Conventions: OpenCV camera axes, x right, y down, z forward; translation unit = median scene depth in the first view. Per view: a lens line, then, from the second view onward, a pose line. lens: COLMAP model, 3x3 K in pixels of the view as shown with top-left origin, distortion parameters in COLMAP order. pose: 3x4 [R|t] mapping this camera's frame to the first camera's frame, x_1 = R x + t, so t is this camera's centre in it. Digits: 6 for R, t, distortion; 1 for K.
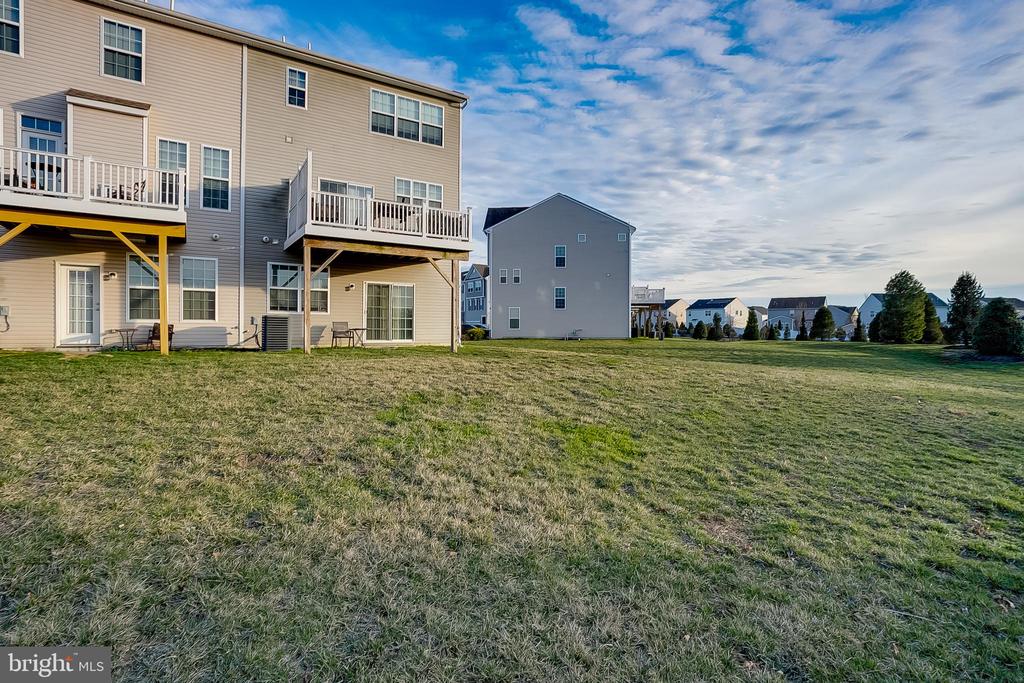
lens RADIAL K [[452.1, 0, 511.8], [0, 452.1, 325.3], [0, 0, 1]] dist [-0.035874, 0.022189]
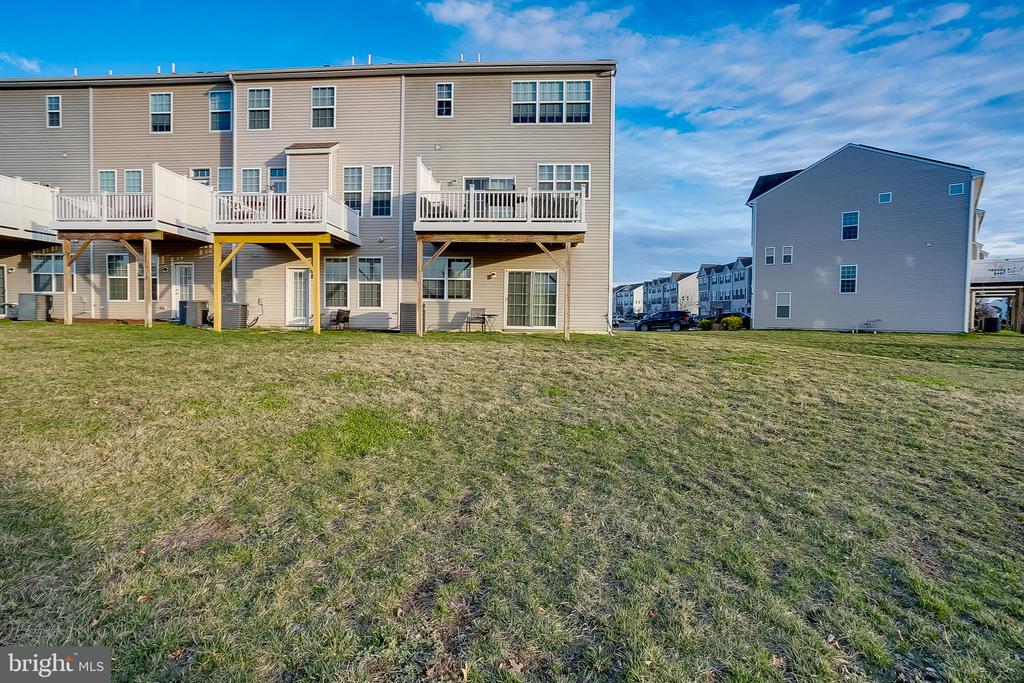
lens RADIAL K [[462.1, 0, 511.4], [0, 462.1, 322.5], [0, 0, 1]] dist [-0.022806, 0.000426]
pose [[0.837472, 0.013952, -0.546301, 0.300878], [-0.003411, 0.999788, 0.020305, 0.003515], [0.546469, -0.015141, 0.837343, 0.119405]]
